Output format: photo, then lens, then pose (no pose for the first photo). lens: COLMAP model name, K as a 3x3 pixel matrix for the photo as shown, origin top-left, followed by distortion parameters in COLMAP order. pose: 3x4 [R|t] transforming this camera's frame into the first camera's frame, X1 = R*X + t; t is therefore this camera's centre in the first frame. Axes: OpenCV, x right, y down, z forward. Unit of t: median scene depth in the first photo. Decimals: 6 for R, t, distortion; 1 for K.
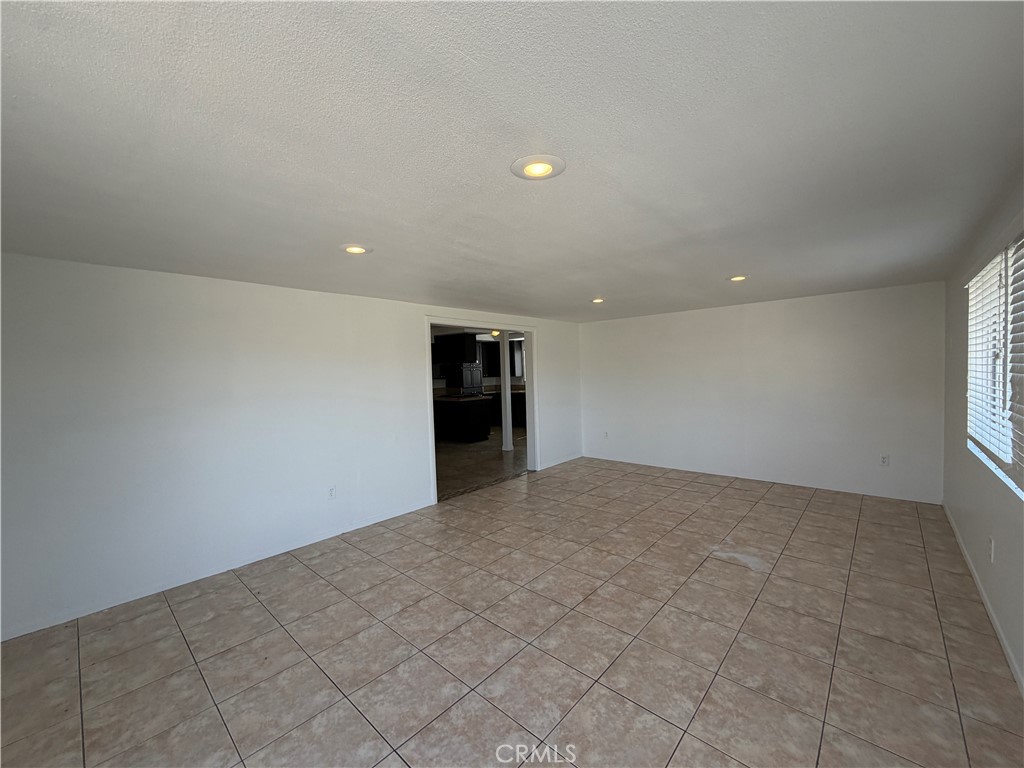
lens RADIAL K [[408.7, 0, 512.0], [0, 408.7, 384.0], [0, 0, 1]] dist [-0.001463, -0.000372]
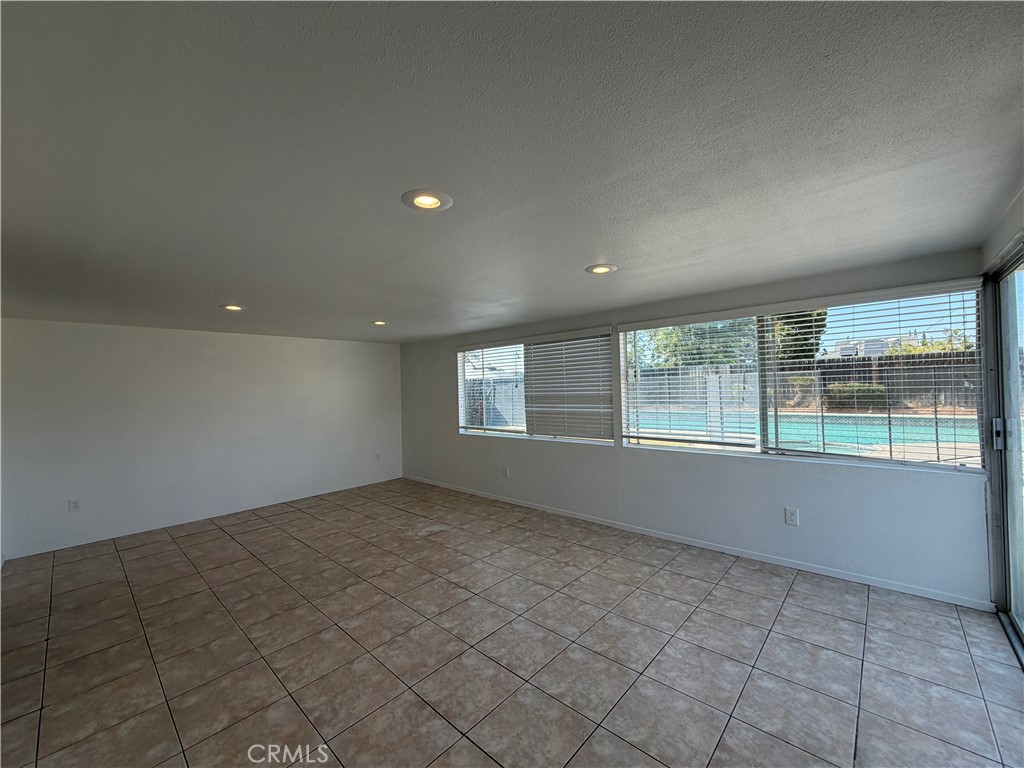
lens RADIAL K [[408.7, 0, 512.0], [0, 408.7, 384.0], [0, 0, 1]] dist [-0.001463, -0.000372]
pose [[0.004454, 0.036108, 0.999338, -0.736859], [0.058347, 0.997636, -0.036306, 0.003595], [-0.998286, 0.058470, 0.002336, 0.617958]]
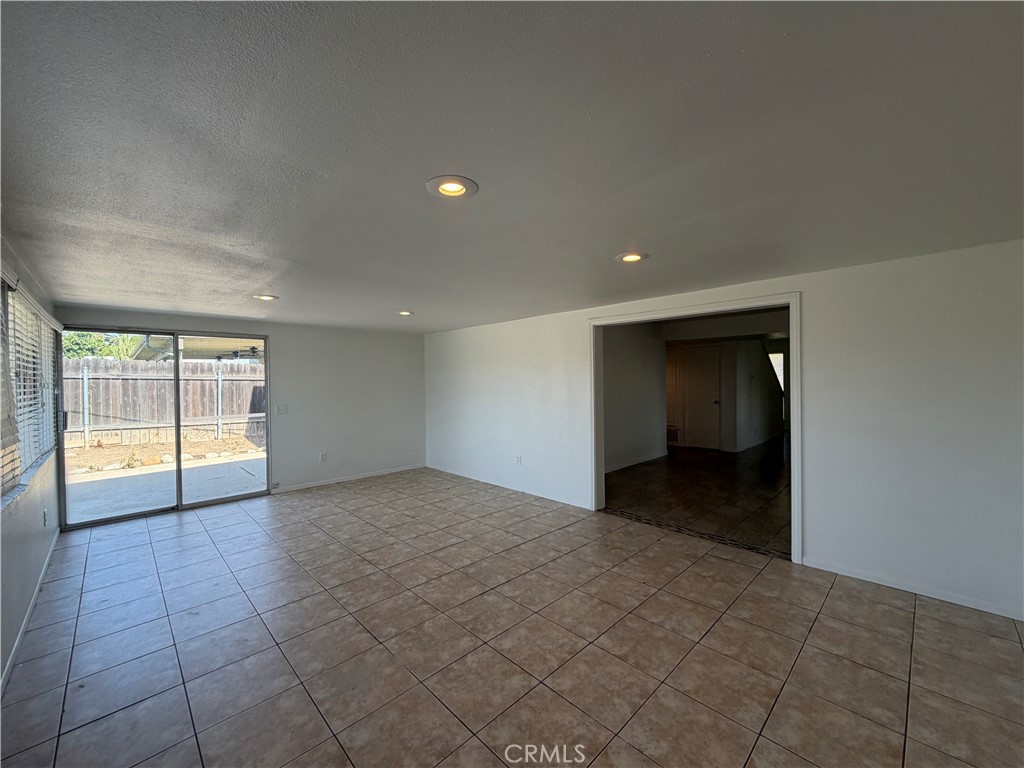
lens RADIAL K [[408.7, 0, 512.0], [0, 408.7, 384.0], [0, 0, 1]] dist [-0.001463, -0.000372]
pose [[-0.059506, 0.038886, -0.997470, 1.047690], [-0.017624, 0.999044, 0.039999, -0.060868], [0.998072, 0.019960, -0.058764, 1.134623]]
